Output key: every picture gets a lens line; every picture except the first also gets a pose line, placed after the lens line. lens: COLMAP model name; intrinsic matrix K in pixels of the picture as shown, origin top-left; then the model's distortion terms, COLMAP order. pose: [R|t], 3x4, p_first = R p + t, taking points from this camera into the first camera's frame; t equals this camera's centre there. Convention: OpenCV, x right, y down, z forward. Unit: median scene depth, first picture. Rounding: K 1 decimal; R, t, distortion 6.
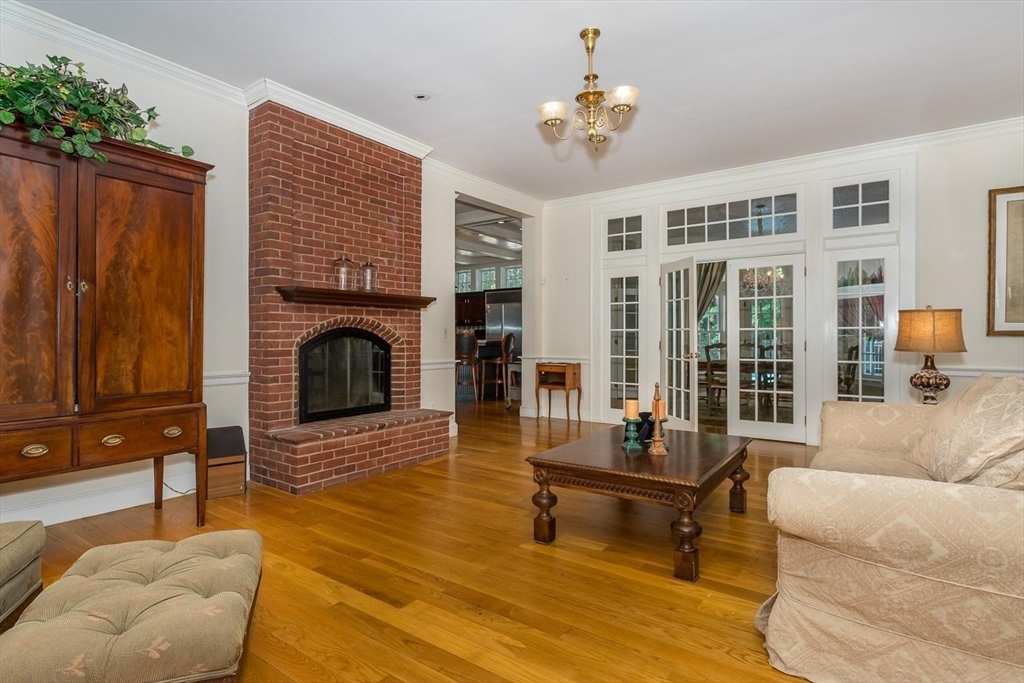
lens RADIAL K [[516.0, 0, 510.2], [0, 516.0, 334.6], [0, 0, 1]] dist [0.003338, 0.002156]
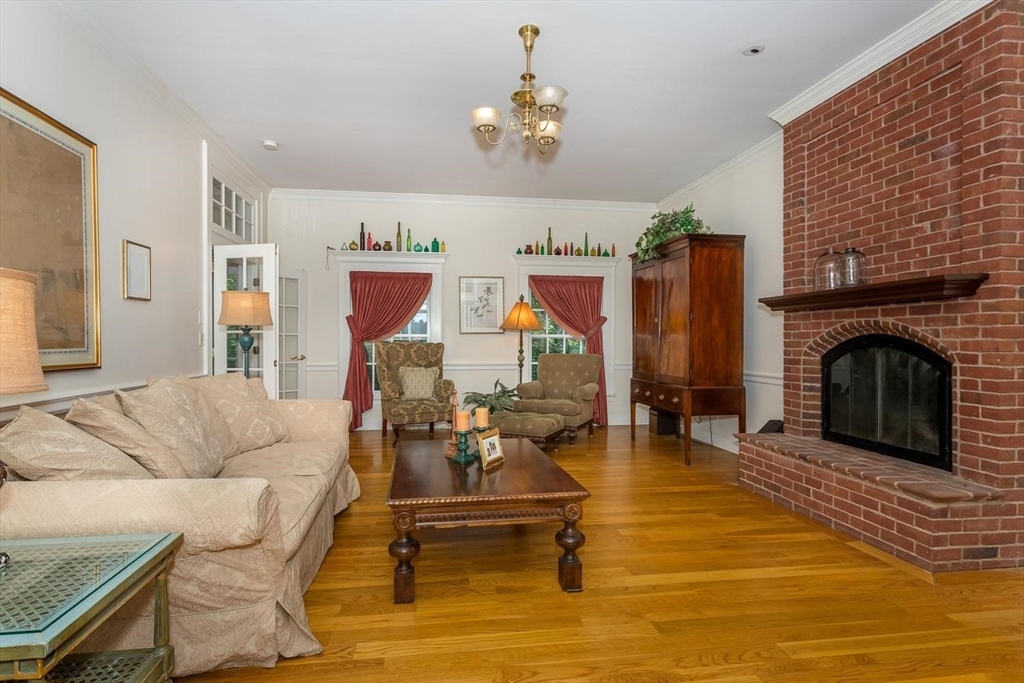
lens RADIAL K [[516.0, 0, 509.1], [0, 516.0, 343.9], [0, 0, 1]] dist [0.003338, 0.002156]
pose [[-0.704621, 0.004695, -0.709568, 0.684781], [0.001101, 0.999984, 0.005524, -0.005174], [0.709583, 0.003111, -0.704615, 1.317162]]
